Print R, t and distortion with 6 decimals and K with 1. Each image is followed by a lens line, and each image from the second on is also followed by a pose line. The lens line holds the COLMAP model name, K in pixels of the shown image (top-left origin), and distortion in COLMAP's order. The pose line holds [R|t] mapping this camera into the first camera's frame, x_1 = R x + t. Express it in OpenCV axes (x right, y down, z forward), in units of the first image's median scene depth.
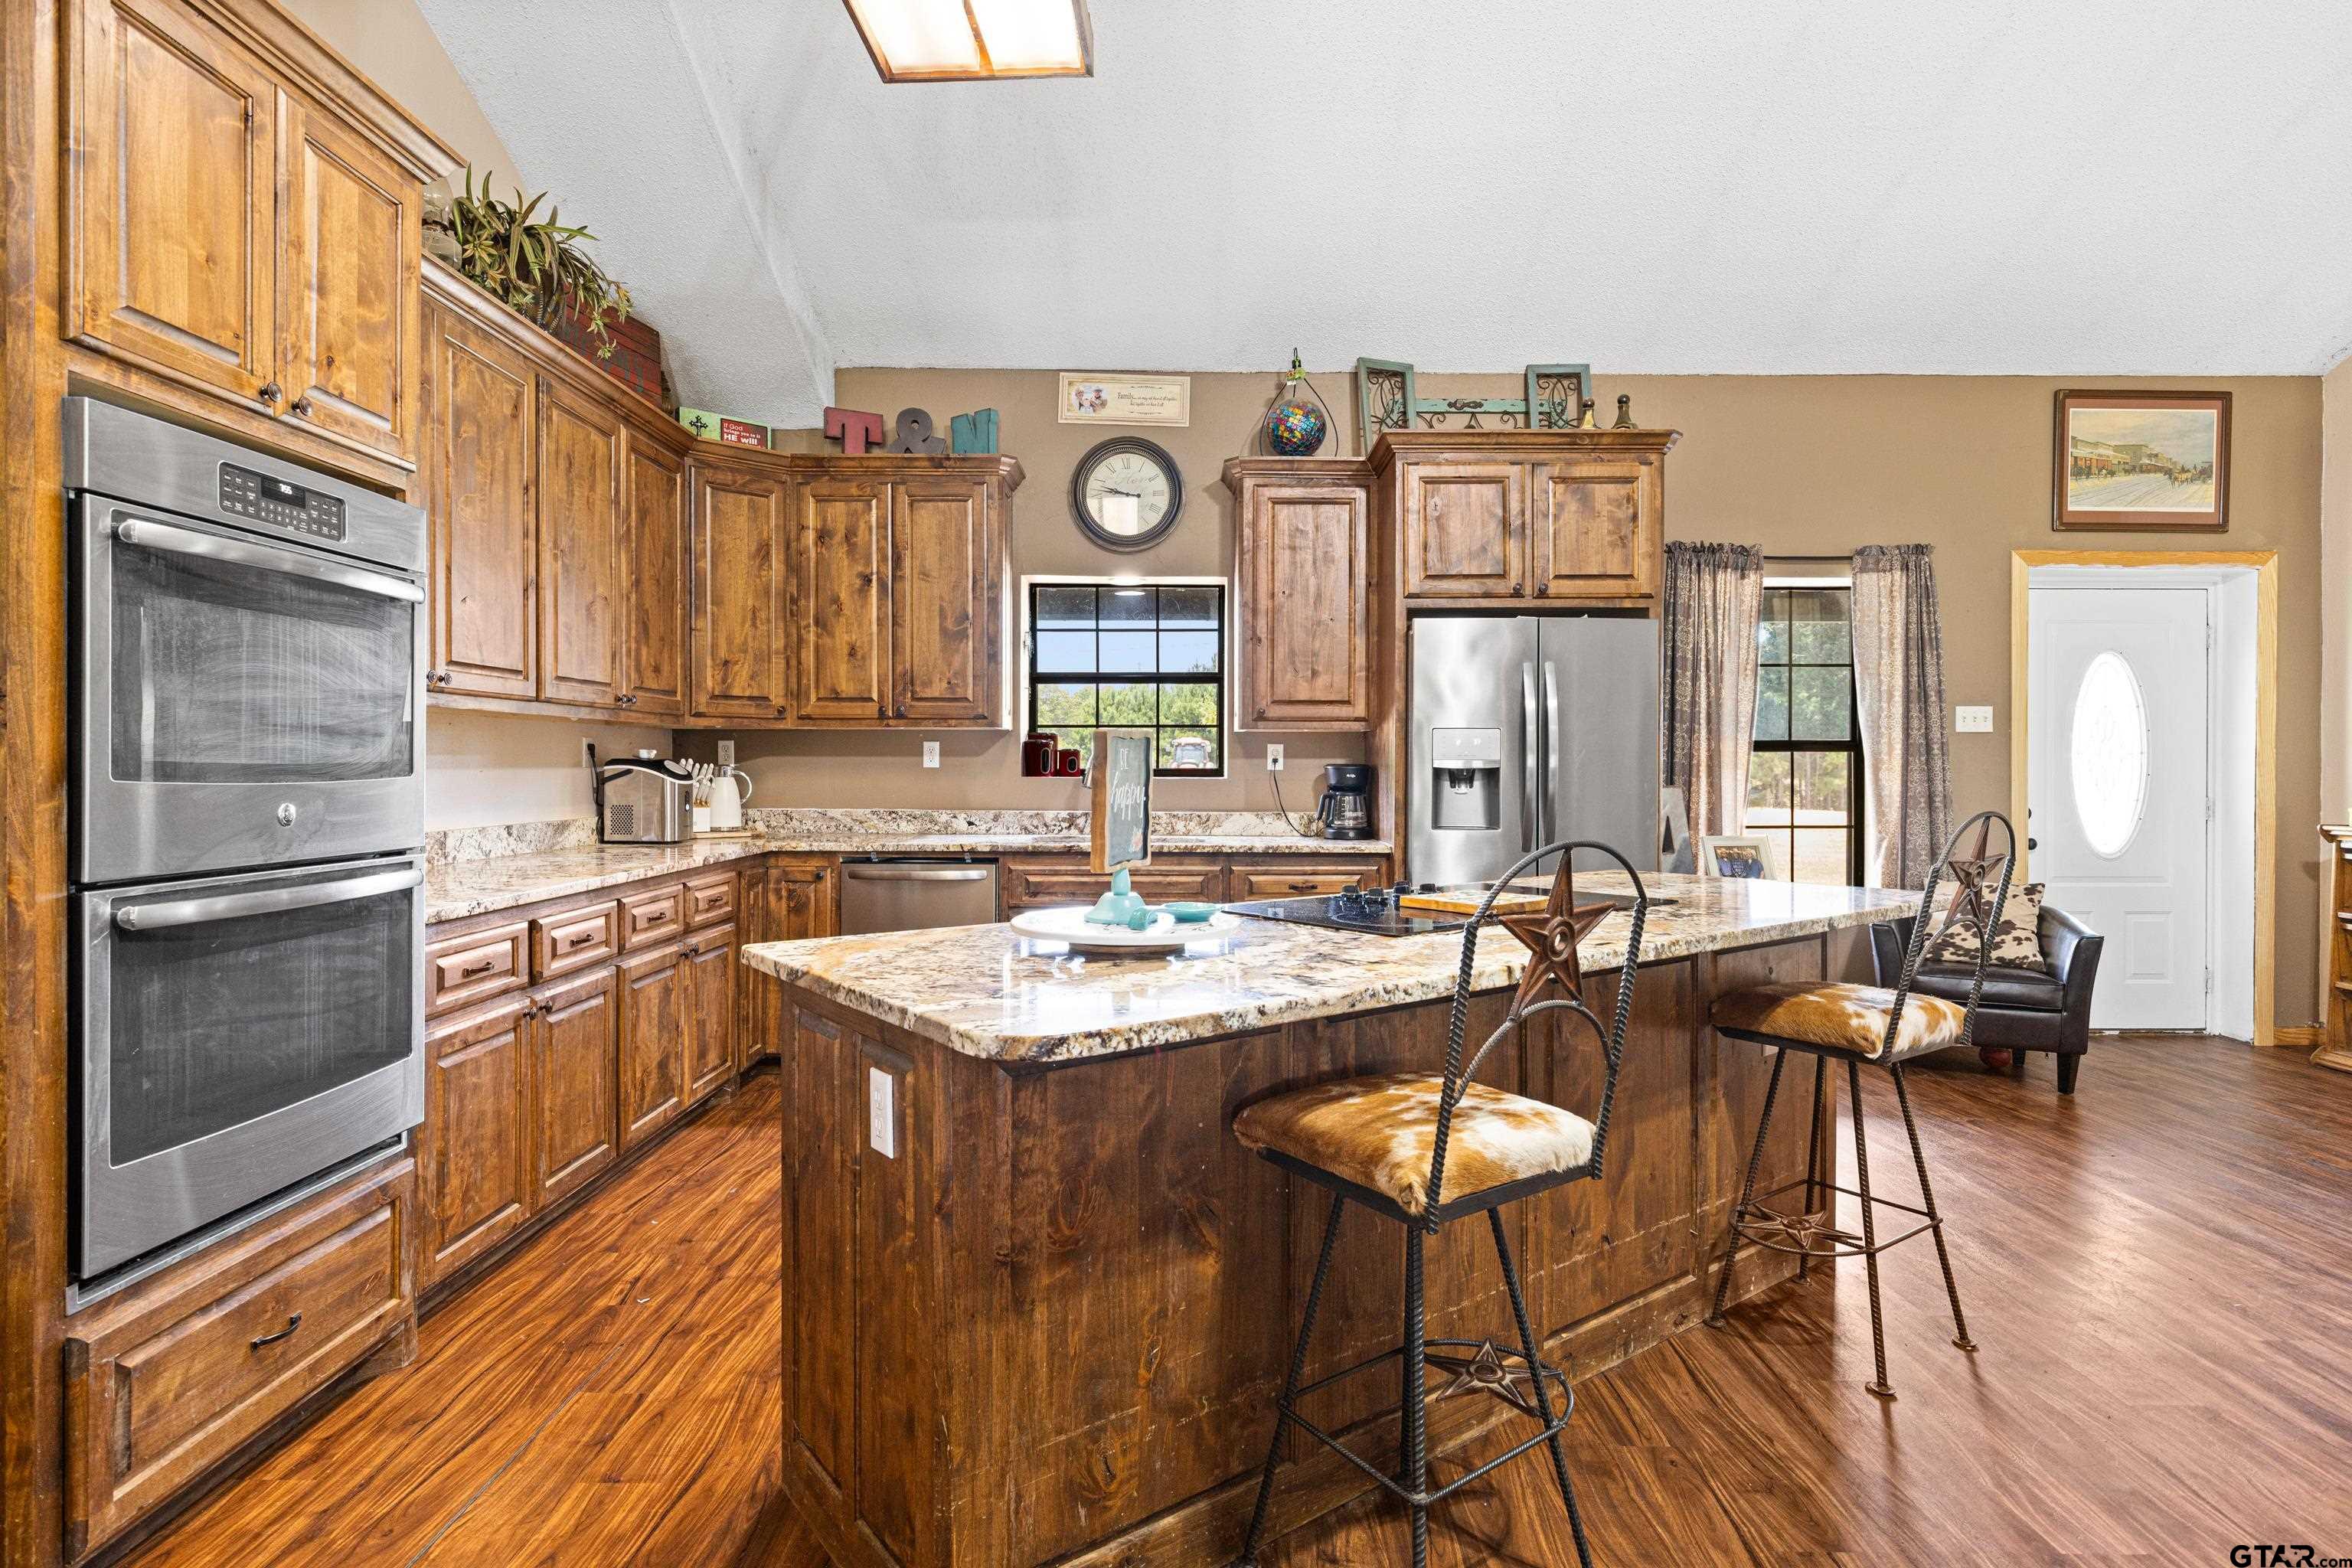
lens RADIAL K [[1206.7, 0, 1176.0], [0, 1206.7, 784.0], [0, 0, 1]] dist [0.001090, -0.001125]
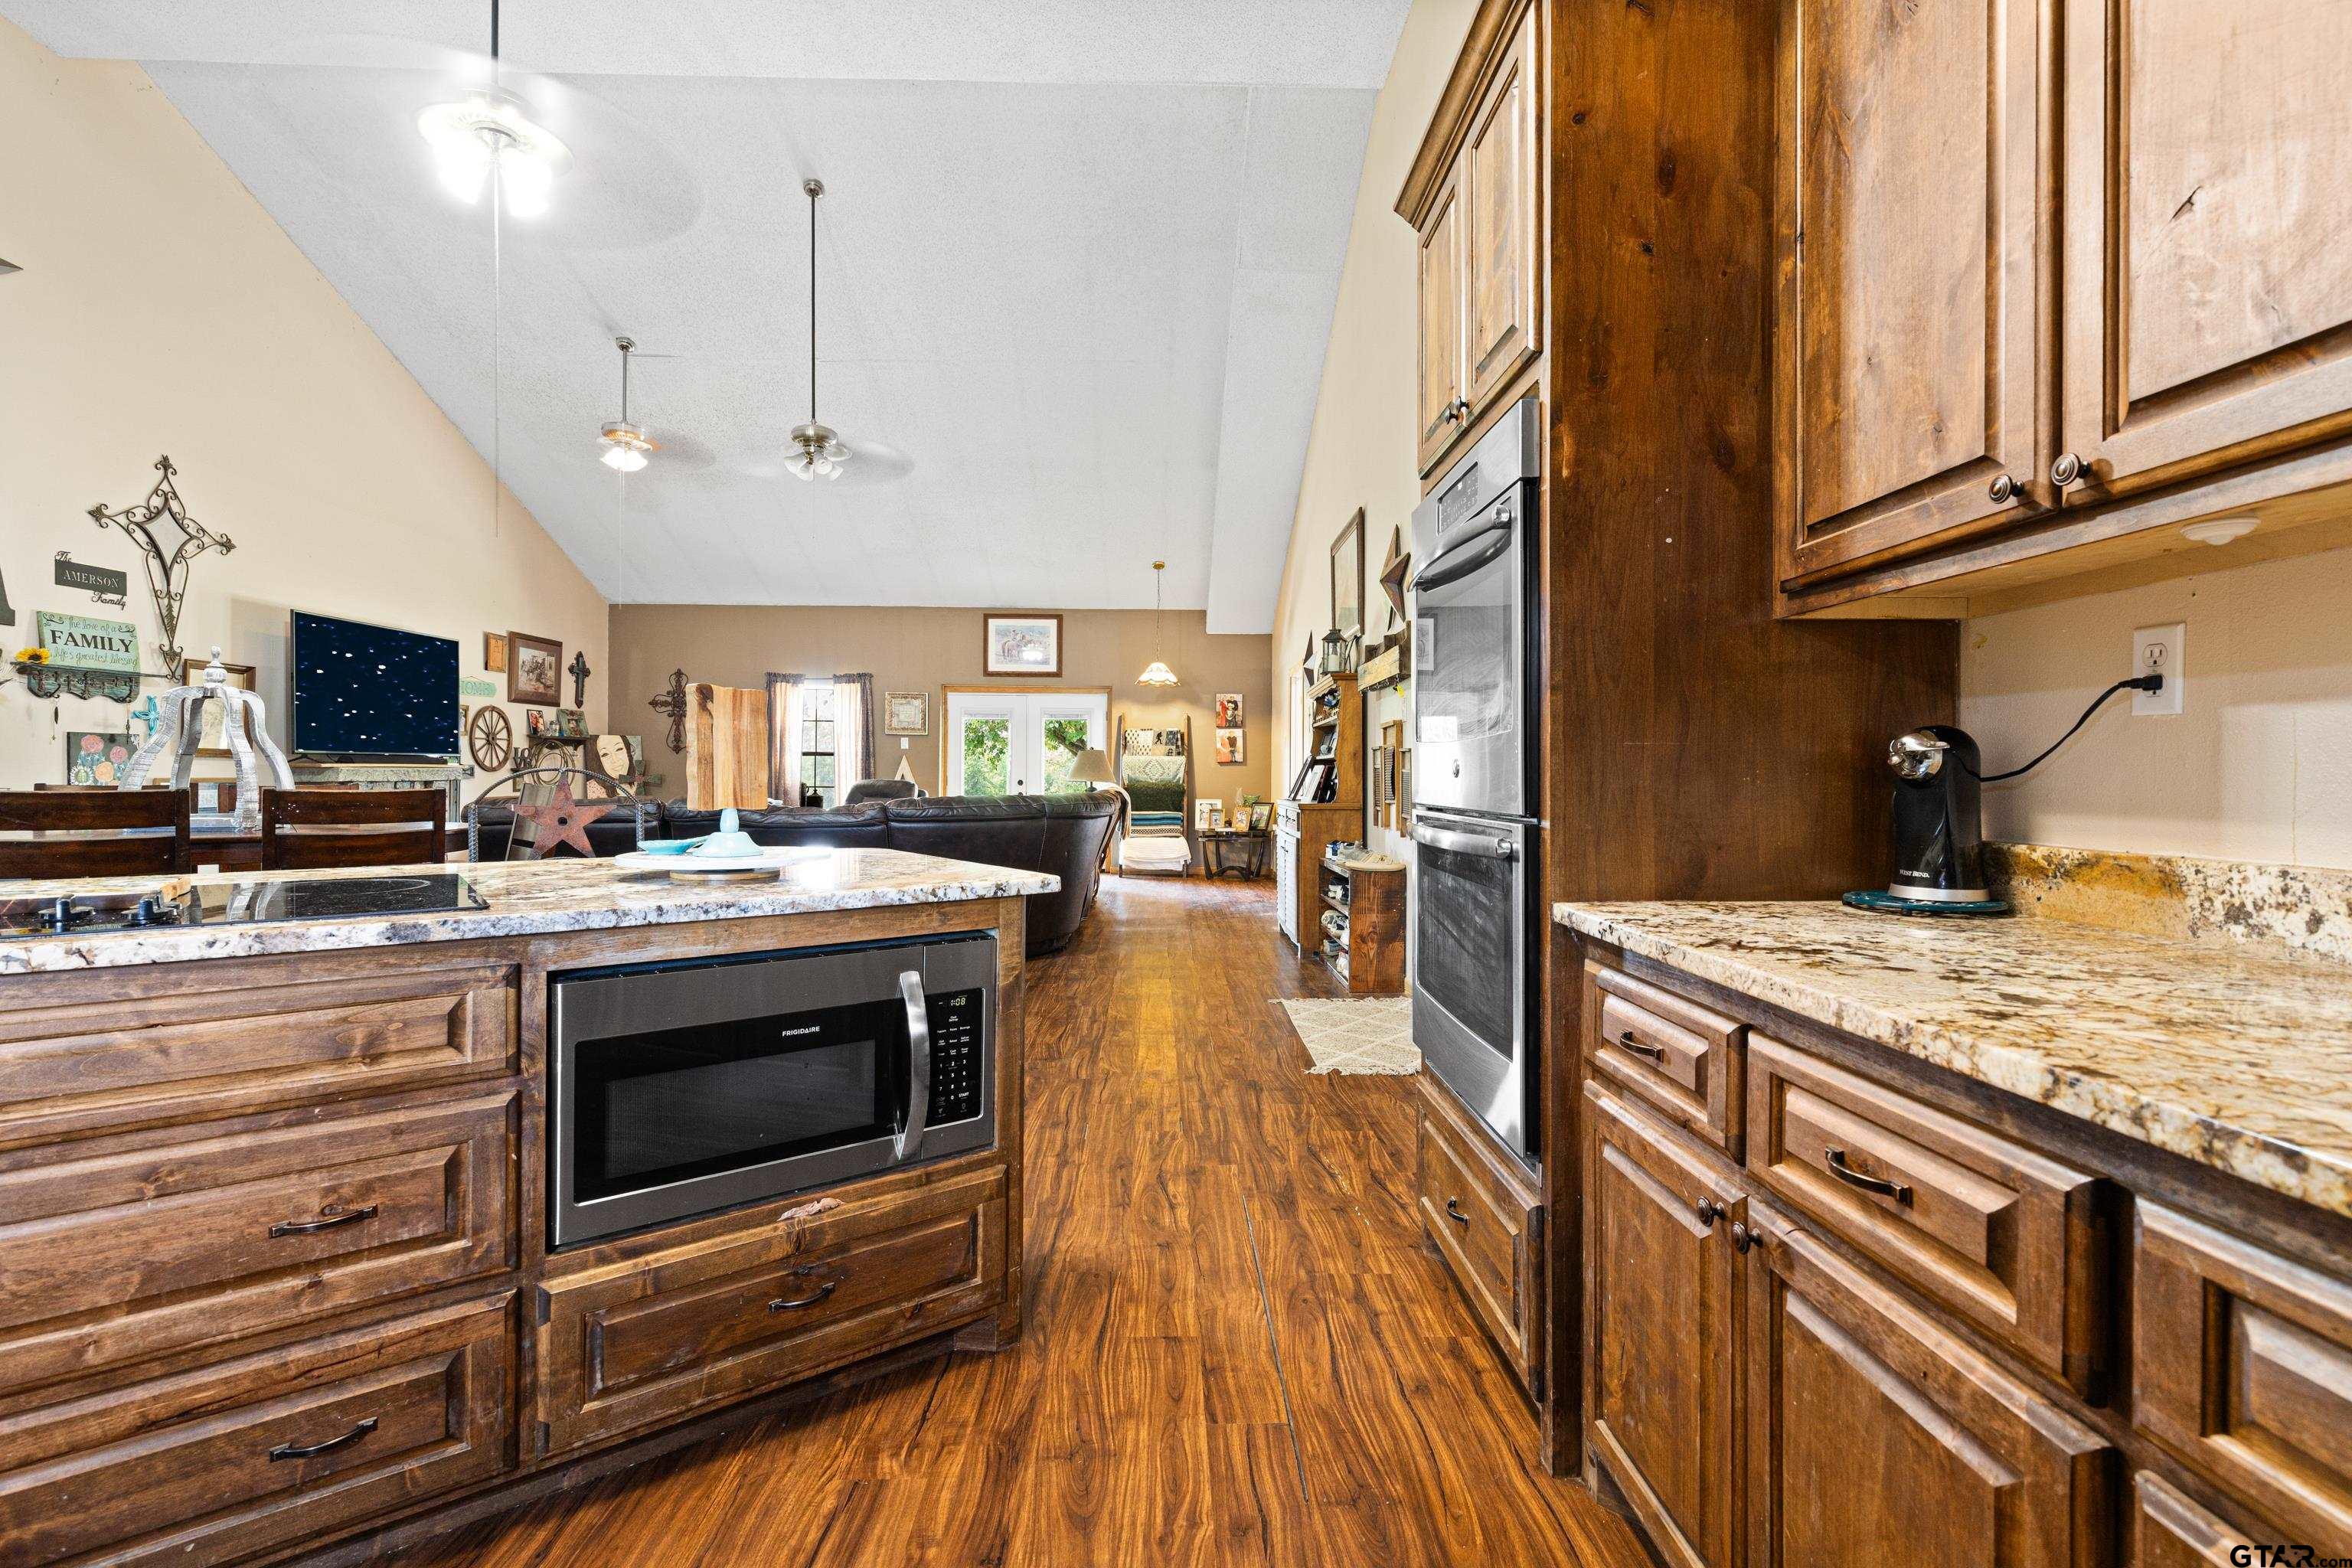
lens RADIAL K [[1066.5, 0, 1165.7], [0, 1066.5, 773.5], [0, 0, 1]] dist [0.008809, -0.001426]
pose [[-0.999855, -0.006852, -0.015558, -0.184561], [-0.007072, 0.999876, 0.014101, 0.007271], [0.015460, 0.014209, -0.999780, 0.842065]]
